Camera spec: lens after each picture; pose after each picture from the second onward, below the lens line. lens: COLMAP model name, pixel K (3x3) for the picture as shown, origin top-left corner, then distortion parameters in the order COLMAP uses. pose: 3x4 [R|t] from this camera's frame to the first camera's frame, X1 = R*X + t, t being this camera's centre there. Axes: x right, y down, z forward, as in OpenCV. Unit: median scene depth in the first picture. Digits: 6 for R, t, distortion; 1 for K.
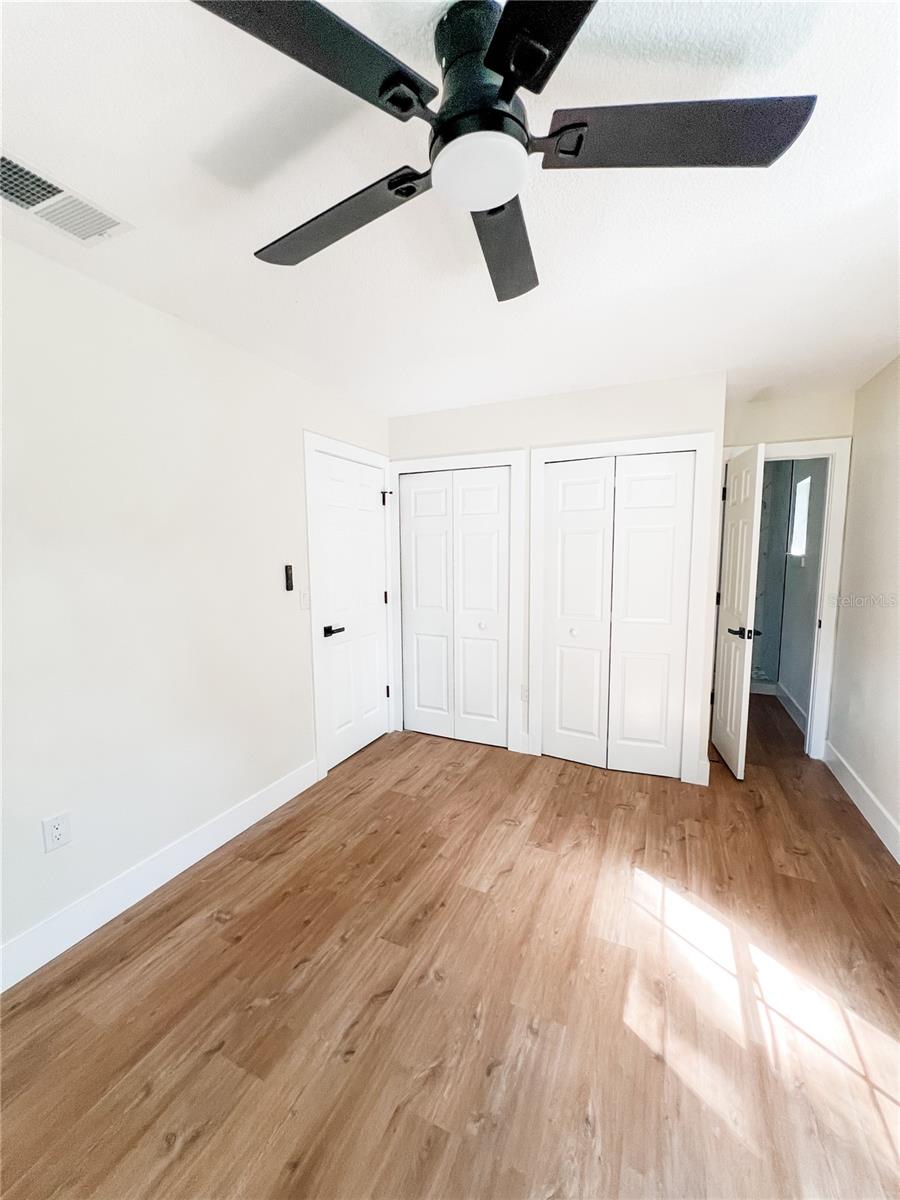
lens RADIAL K [[477.9, 0, 450.0], [0, 477.9, 600.0], [0, 0, 1]] dist [-0.000291, 0.000111]
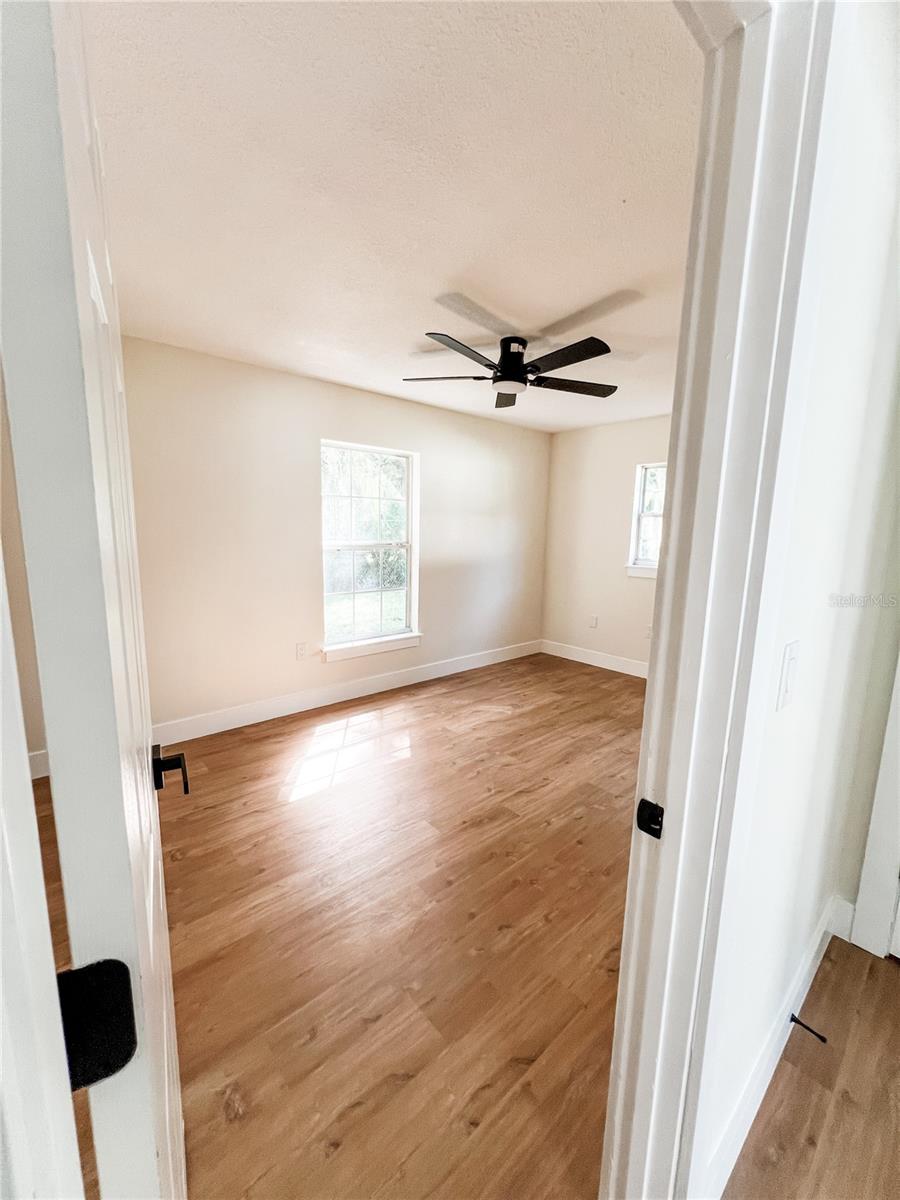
lens RADIAL K [[477.9, 0, 450.0], [0, 477.9, 600.0], [0, 0, 1]] dist [-0.000291, 0.000111]
pose [[-0.911847, -0.074728, 0.403672, -0.443321], [0.029195, 0.969000, 0.245331, -0.195493], [-0.409491, 0.235490, -0.881398, 2.042120]]
